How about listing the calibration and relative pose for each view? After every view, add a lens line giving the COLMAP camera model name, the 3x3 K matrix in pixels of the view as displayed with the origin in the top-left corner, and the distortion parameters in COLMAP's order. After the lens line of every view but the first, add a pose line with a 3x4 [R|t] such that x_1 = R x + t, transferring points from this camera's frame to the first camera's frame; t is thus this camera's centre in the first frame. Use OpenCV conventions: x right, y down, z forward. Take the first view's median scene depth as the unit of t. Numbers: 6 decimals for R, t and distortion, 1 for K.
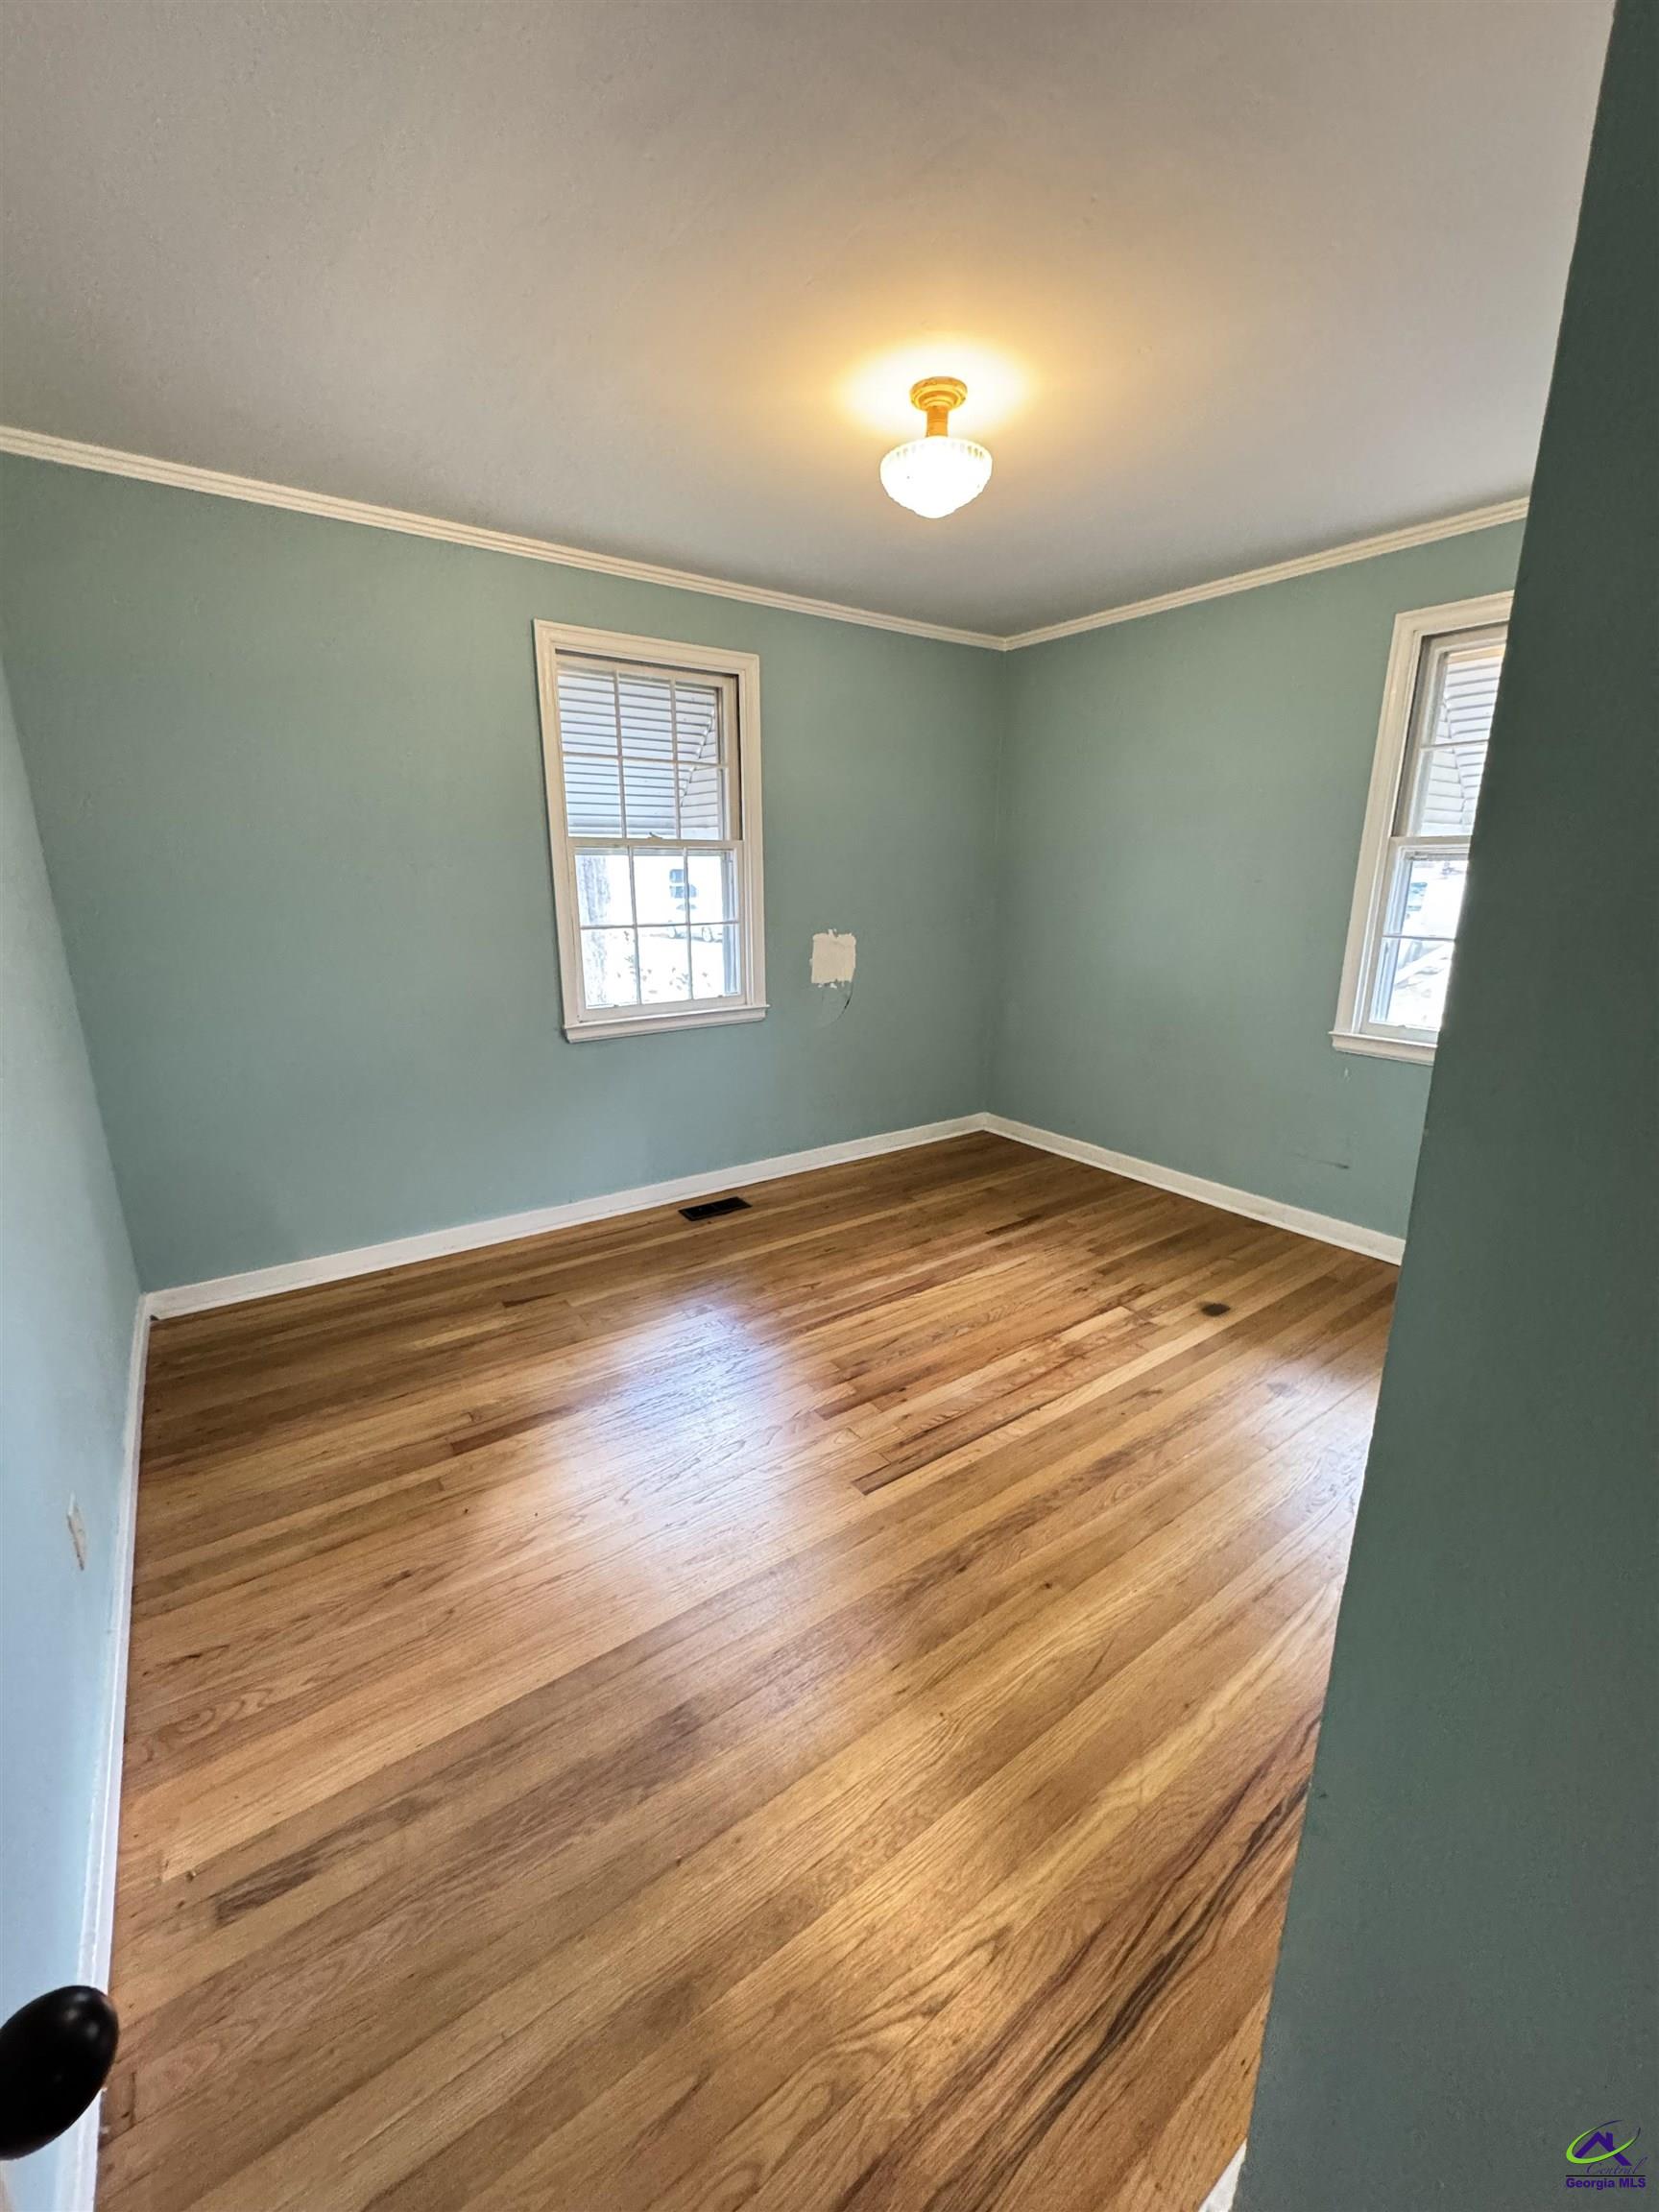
lens RADIAL K [[879.7, 0, 833.1], [0, 879.7, 1104.2], [0, 0, 1]] dist [-0.003733, -0.000113]
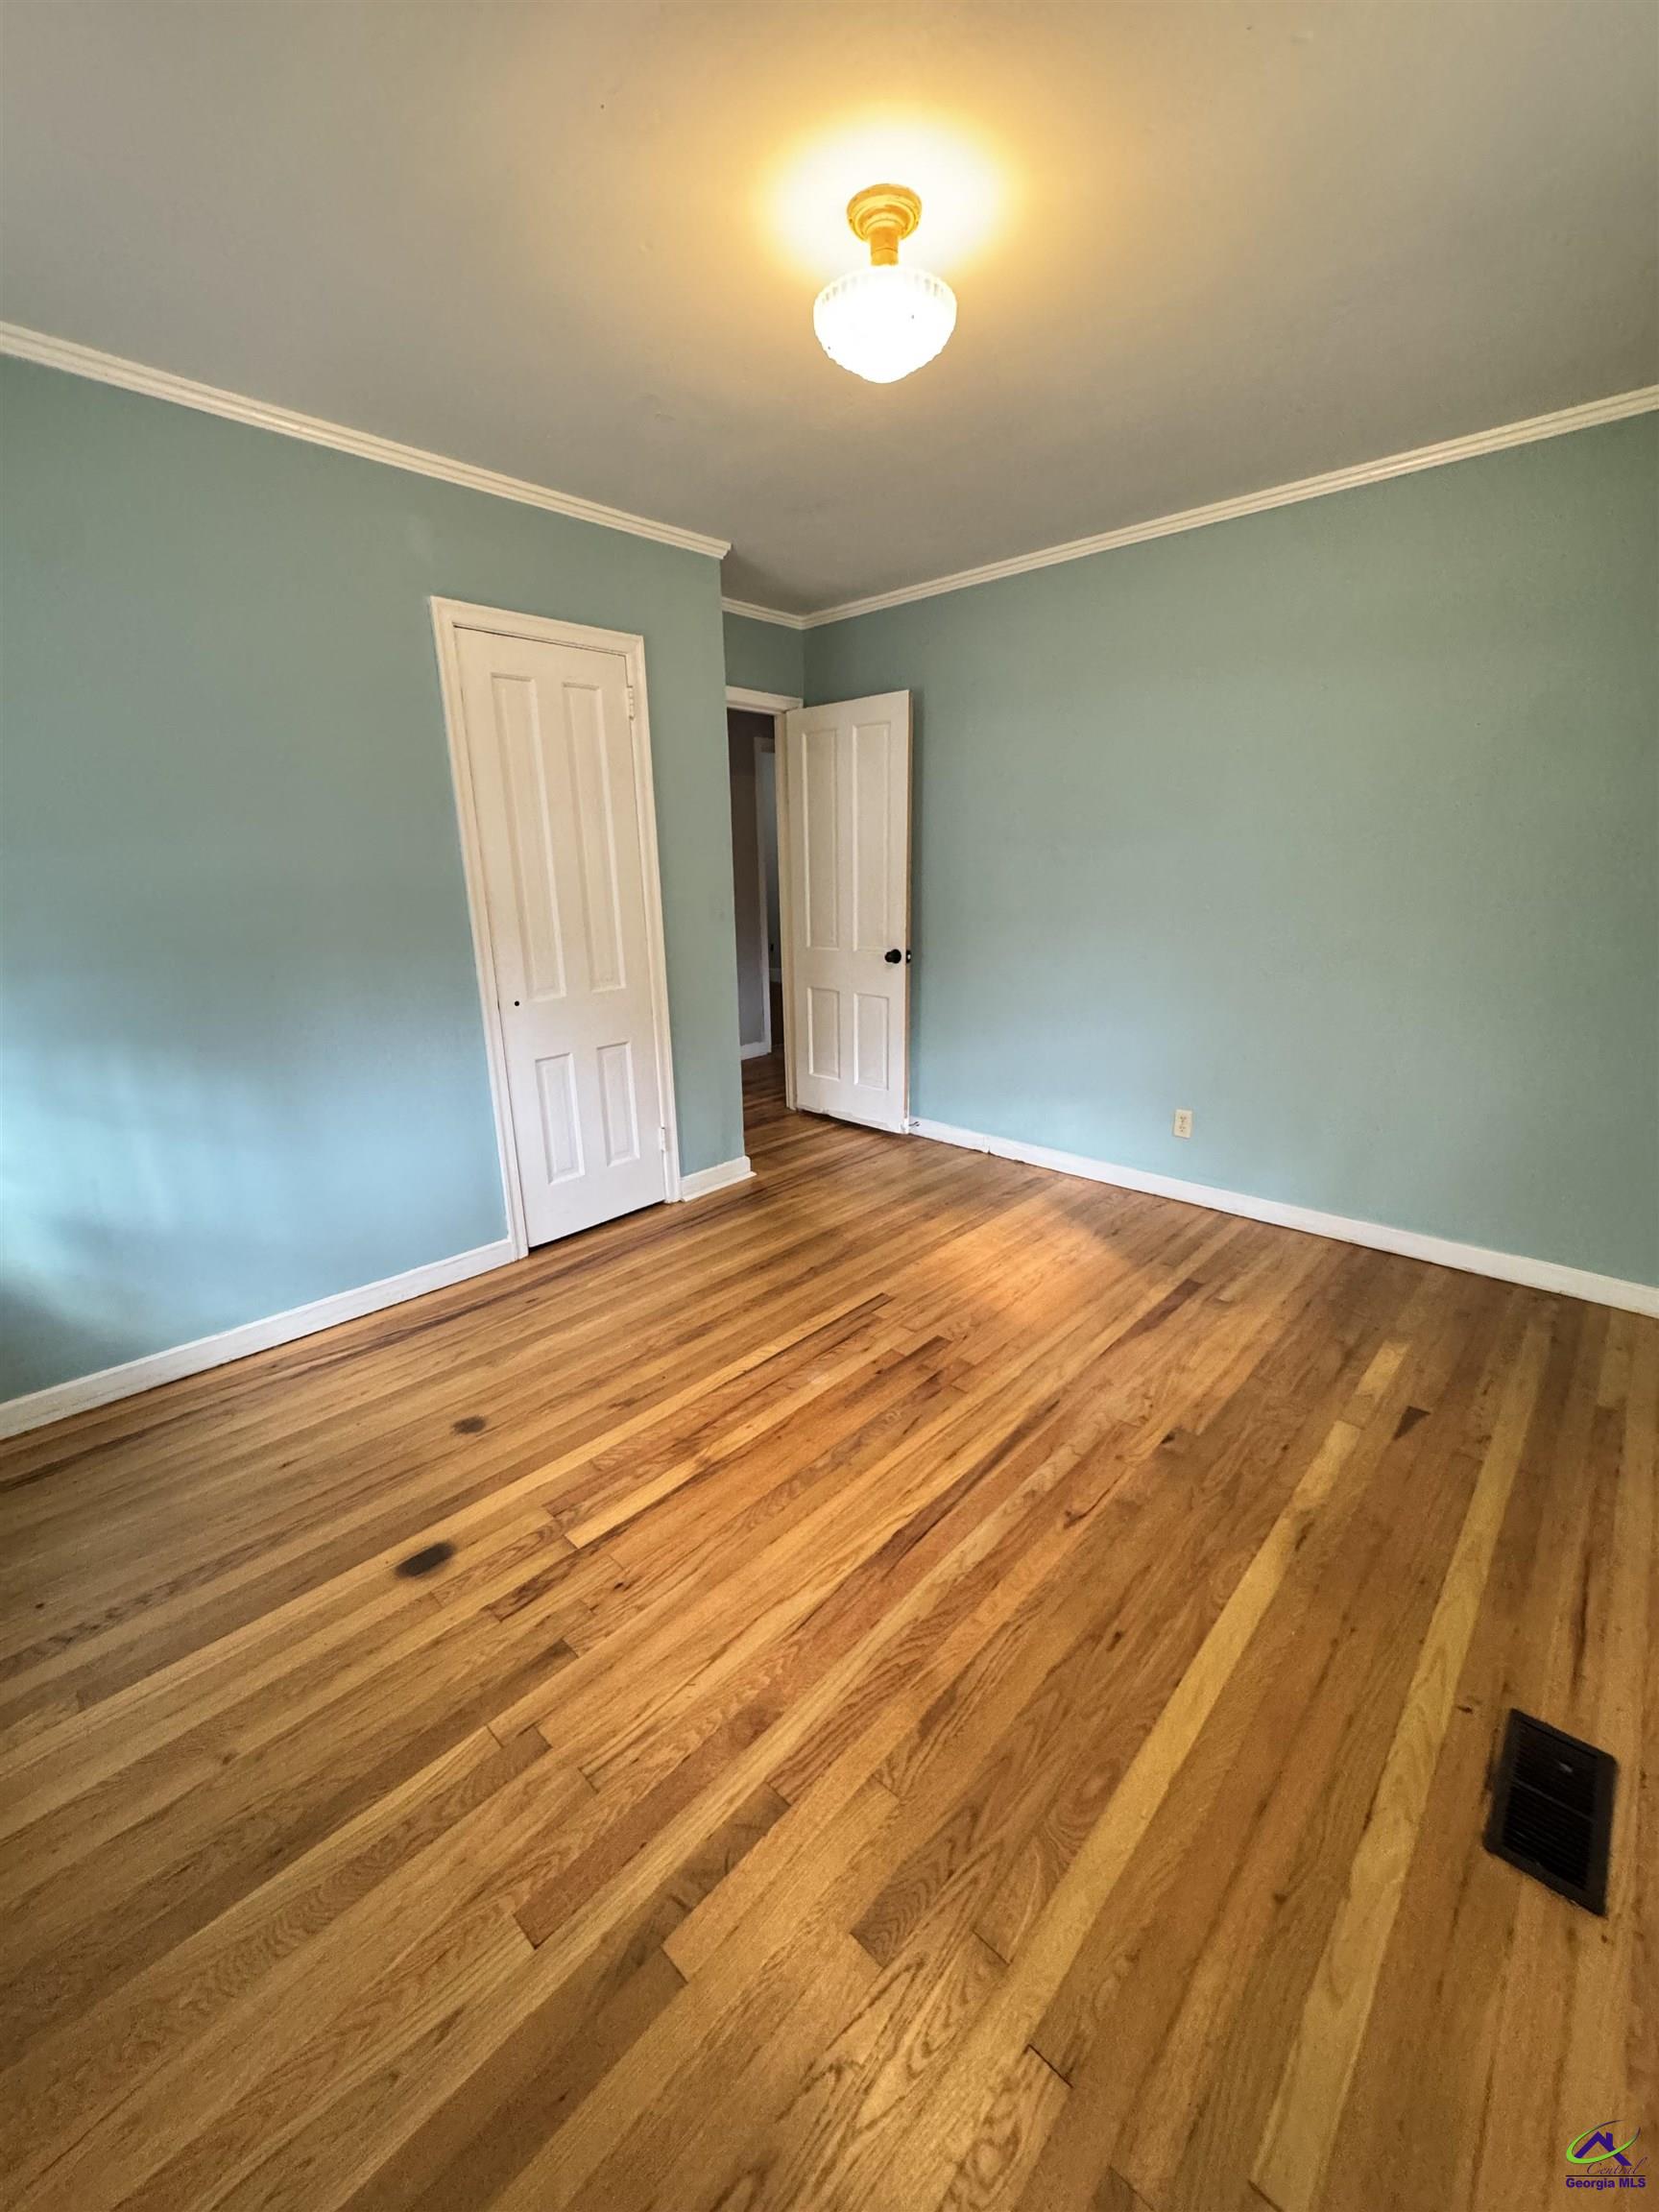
lens RADIAL K [[871.1, 0, 829.5], [0, 871.1, 1106.0], [0, 0, 1]] dist [-0.001021, -0.000006]
pose [[-0.981721, 0.063972, -0.179250, 0.259077], [-0.038593, 0.855340, 0.516628, -0.387000], [0.186369, 0.514103, -0.837236, 1.480173]]
